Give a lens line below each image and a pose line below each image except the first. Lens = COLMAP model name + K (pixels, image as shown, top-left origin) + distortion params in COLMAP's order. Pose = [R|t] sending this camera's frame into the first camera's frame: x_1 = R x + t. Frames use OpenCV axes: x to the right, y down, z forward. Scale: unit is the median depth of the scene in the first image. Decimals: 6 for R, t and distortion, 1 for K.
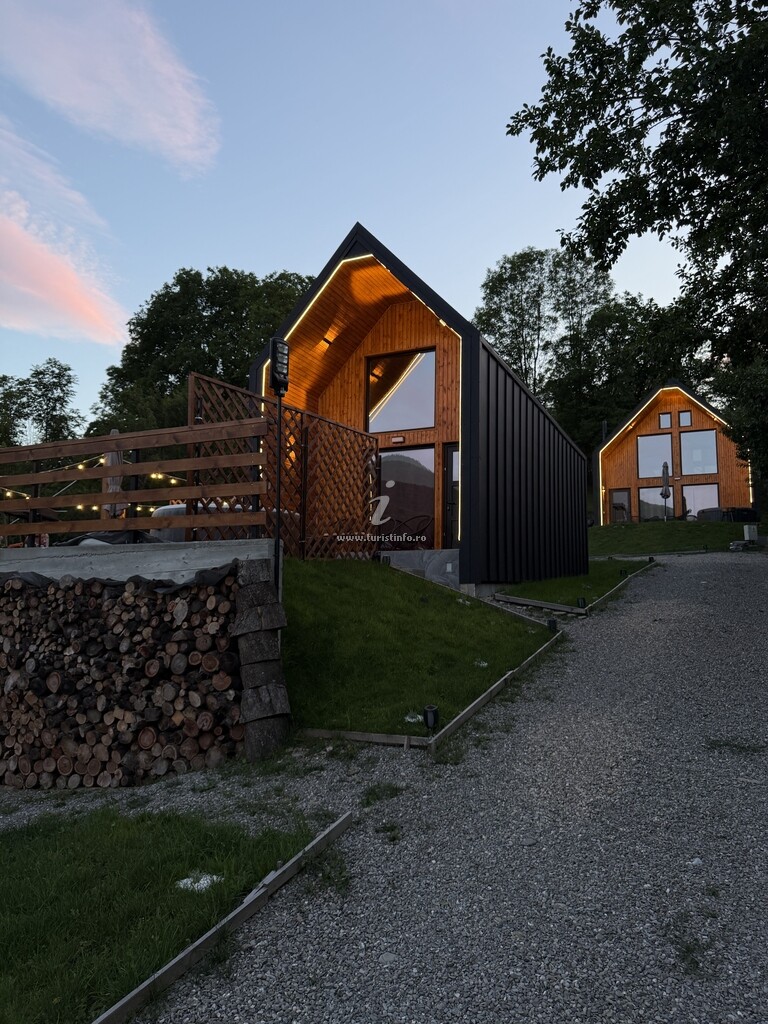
lens RADIAL K [[715.5, 0, 382.4], [0, 715.5, 517.4], [0, 0, 1]] dist [0.086760, -0.095394]
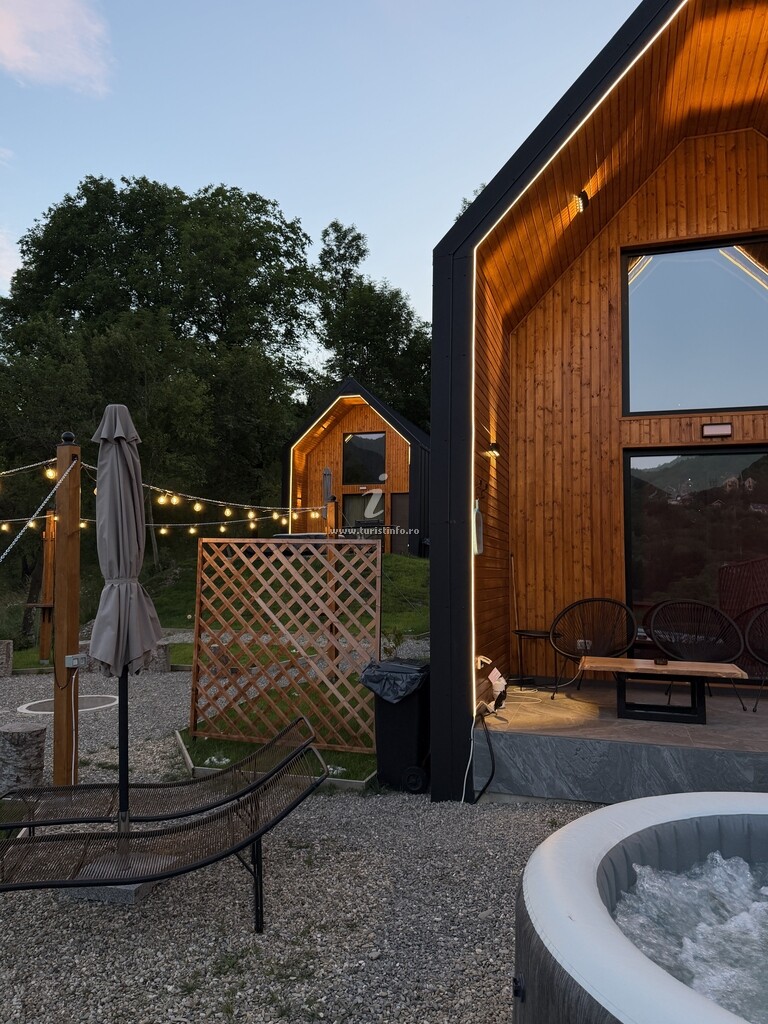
lens RADIAL K [[715.5, 0, 382.4], [0, 715.5, 517.4], [0, 0, 1]] dist [0.086760, -0.095394]
pose [[0.991319, 0.001396, 0.131469, -0.454420], [-0.009697, 0.997996, 0.062522, -0.144042], [-0.131119, -0.063254, 0.989347, 1.012374]]
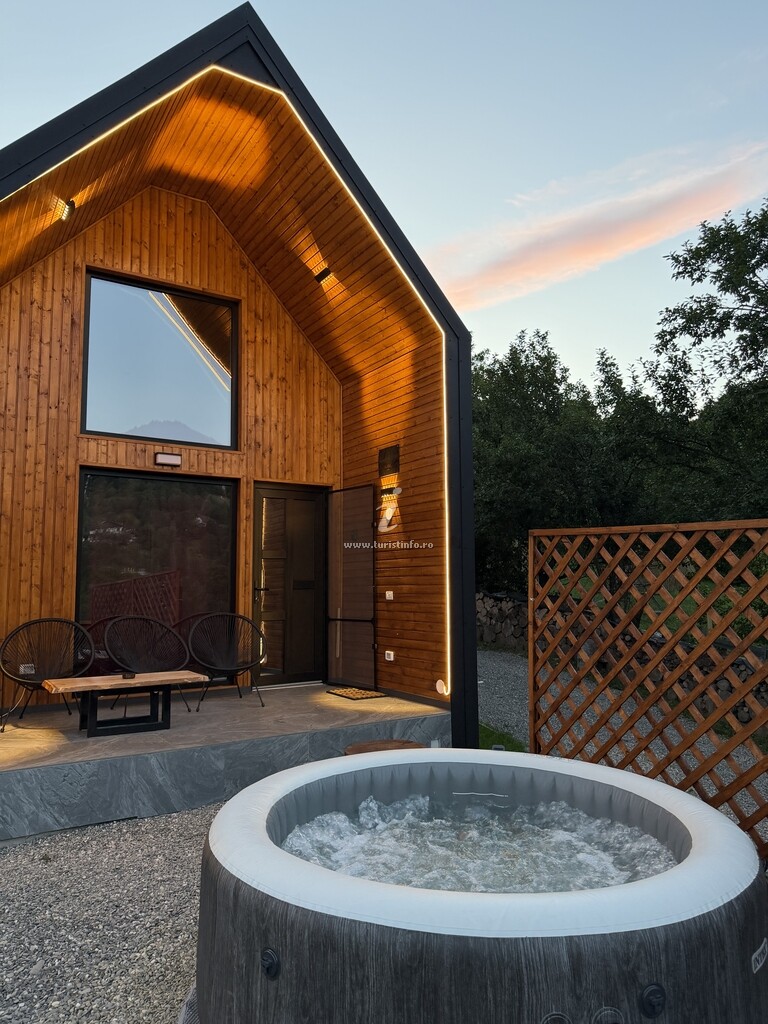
lens RADIAL K [[714.6, 0, 383.1], [0, 714.6, 517.7], [0, 0, 1]] dist [0.037253, 0.000747]
pose [[0.570462, 0.061842, 0.818993, -0.547091], [-0.094646, 0.995468, -0.009243, -0.139599], [-0.815853, -0.072242, 0.573729, 1.047832]]
